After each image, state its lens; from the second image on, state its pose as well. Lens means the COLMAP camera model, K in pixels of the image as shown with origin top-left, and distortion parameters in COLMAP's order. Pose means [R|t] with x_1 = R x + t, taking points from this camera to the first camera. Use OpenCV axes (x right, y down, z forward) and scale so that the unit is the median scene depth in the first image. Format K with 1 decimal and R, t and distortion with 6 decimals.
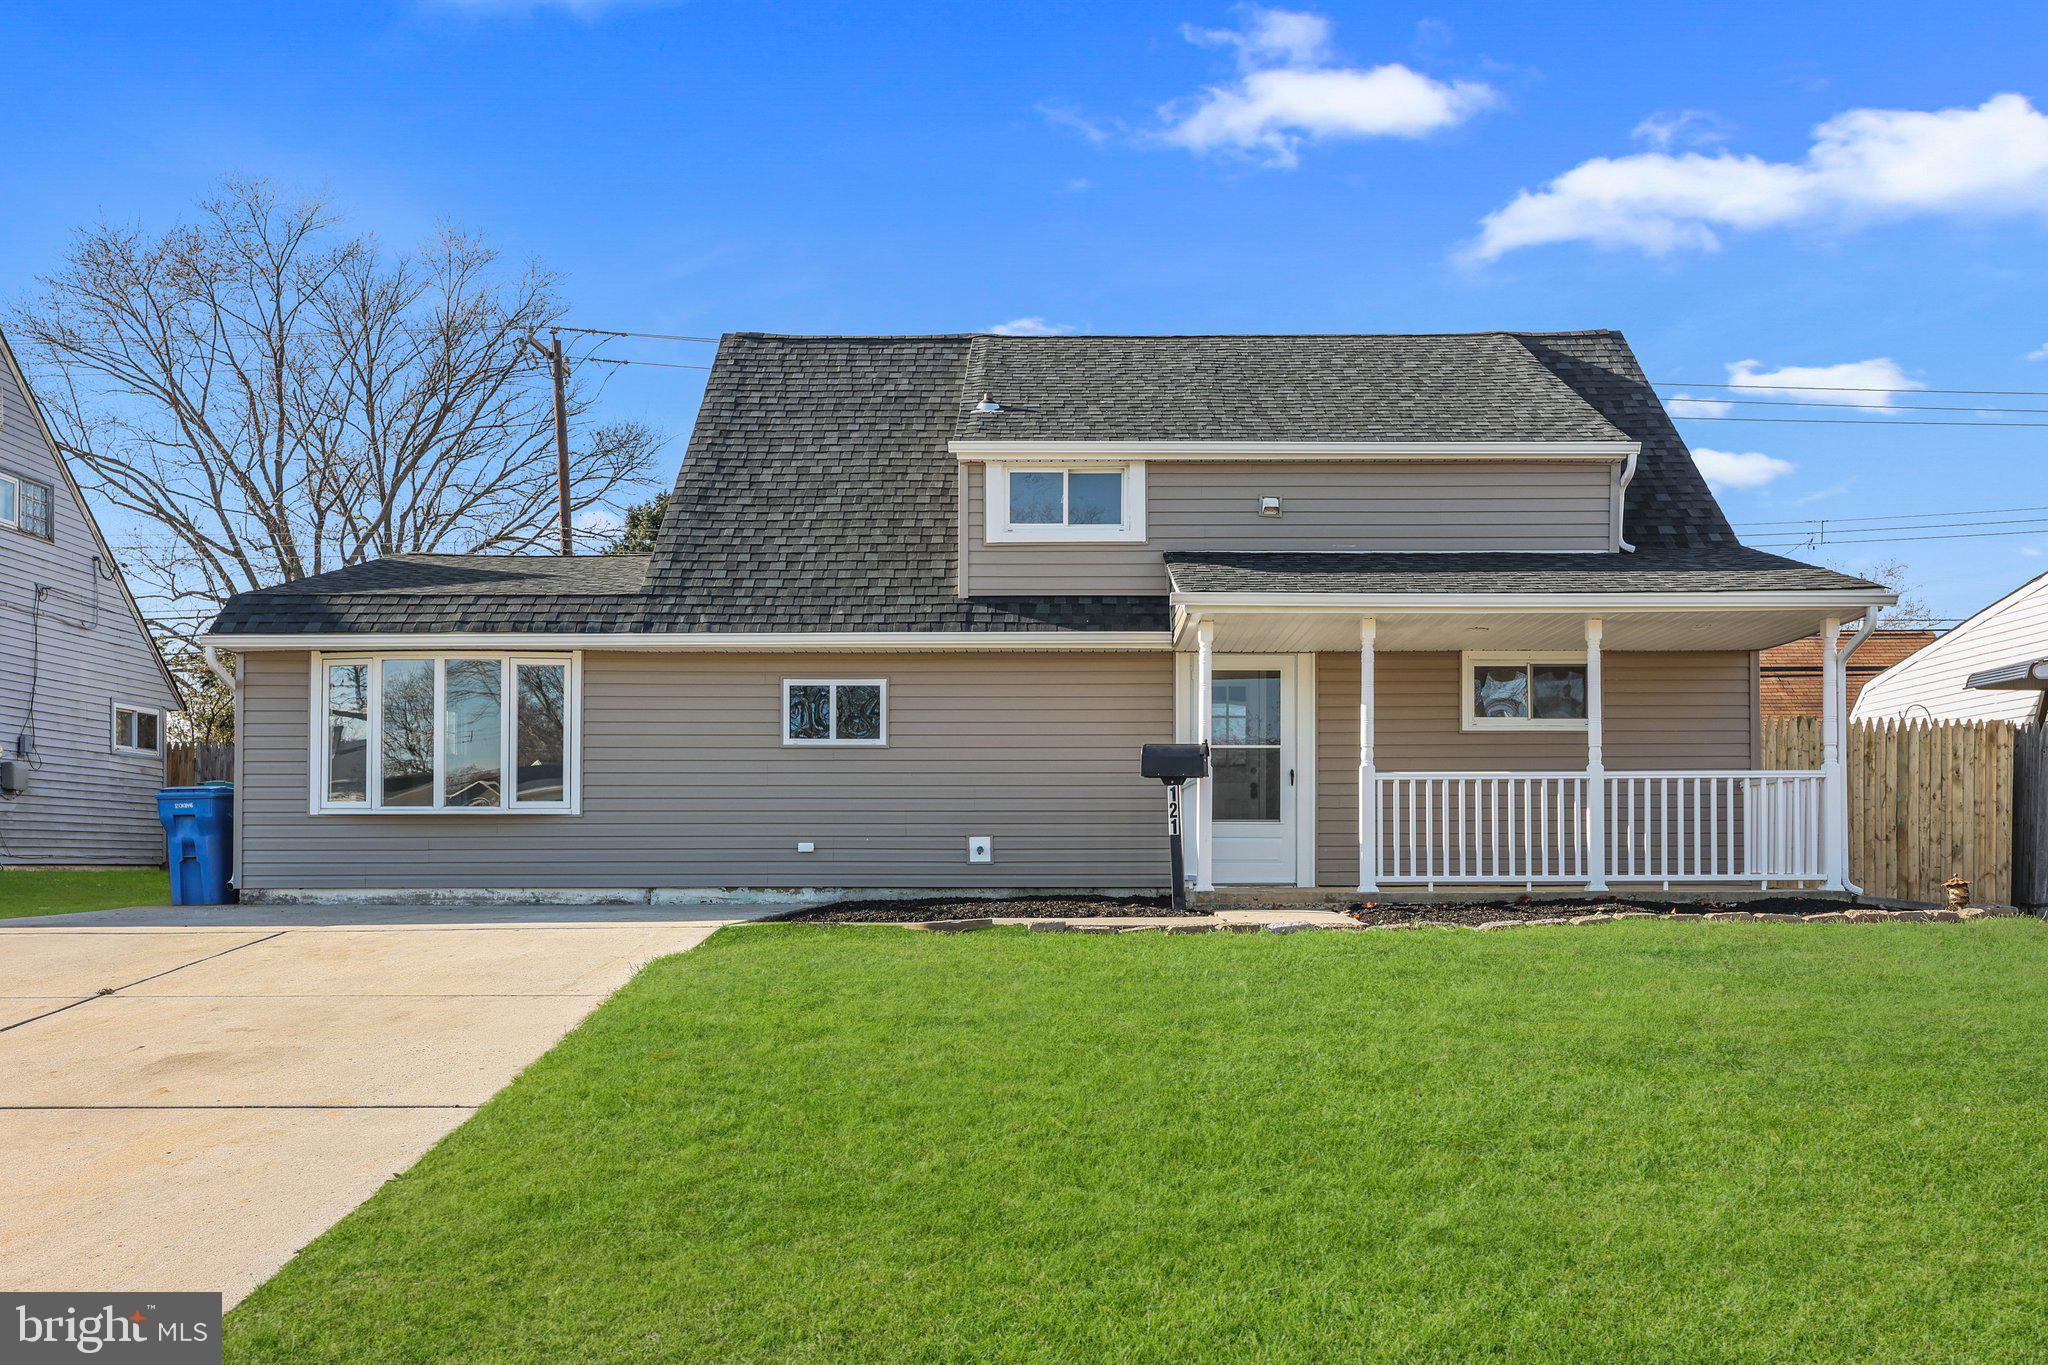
lens RADIAL K [[1765.0, 0, 1014.1], [0, 1765.0, 818.6], [0, 0, 1]] dist [0.001859, 0.000744]
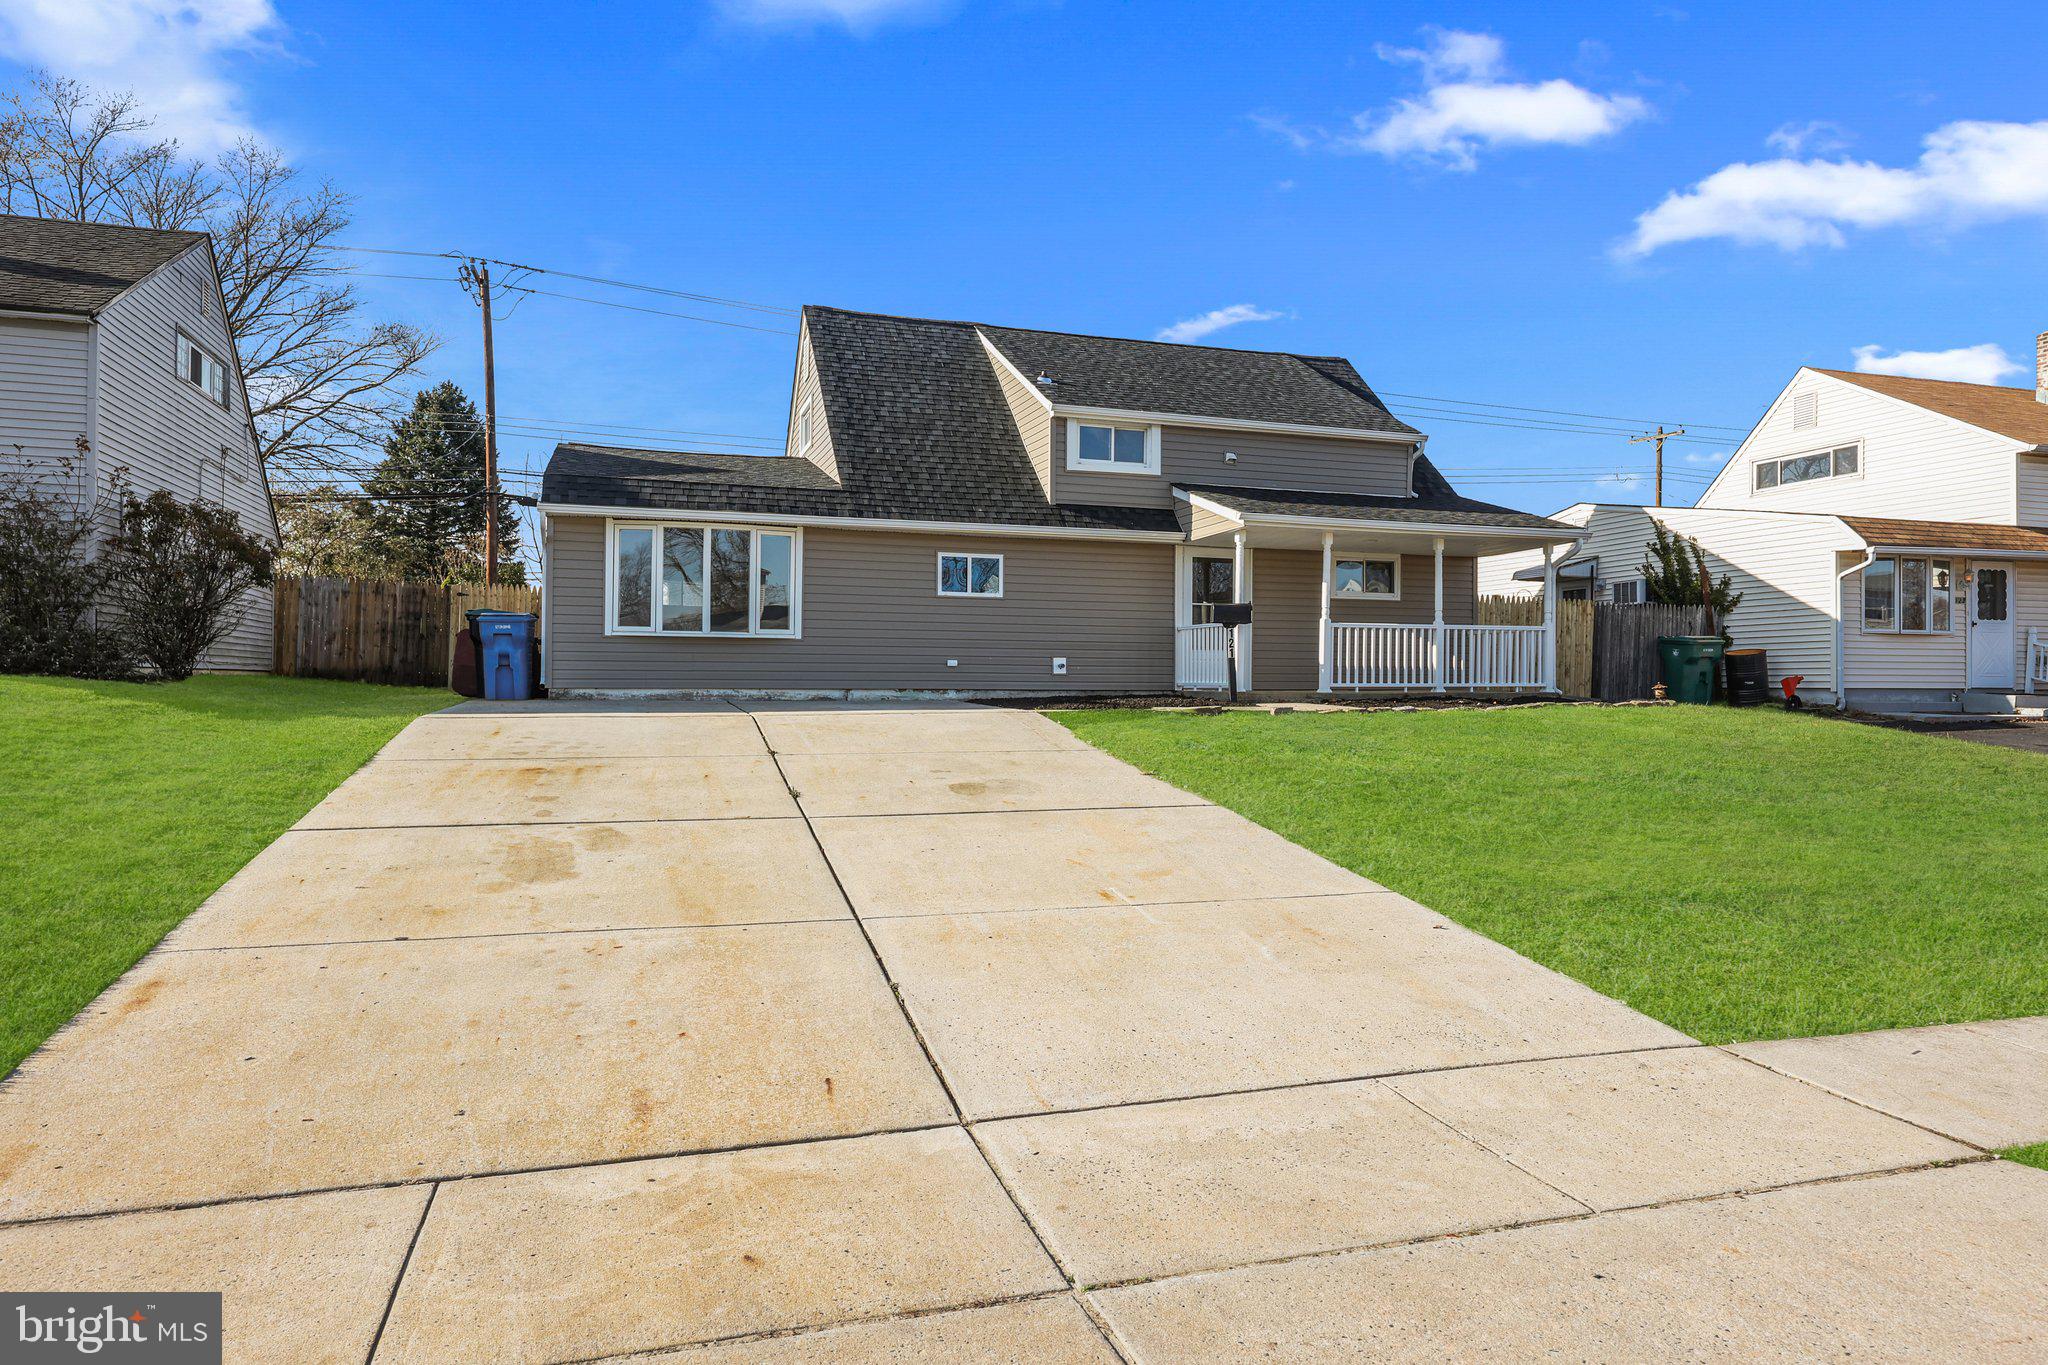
lens RADIAL K [[1271.7, 0, 1027.0], [0, 1271.7, 688.9], [0, 0, 1]] dist [0.022439, -0.001329]
pose [[0.944215, 0.003951, 0.329307, -0.419544], [-0.015077, 0.999398, 0.031240, 0.003376], [-0.328986, -0.034463, 0.943706, -0.063184]]
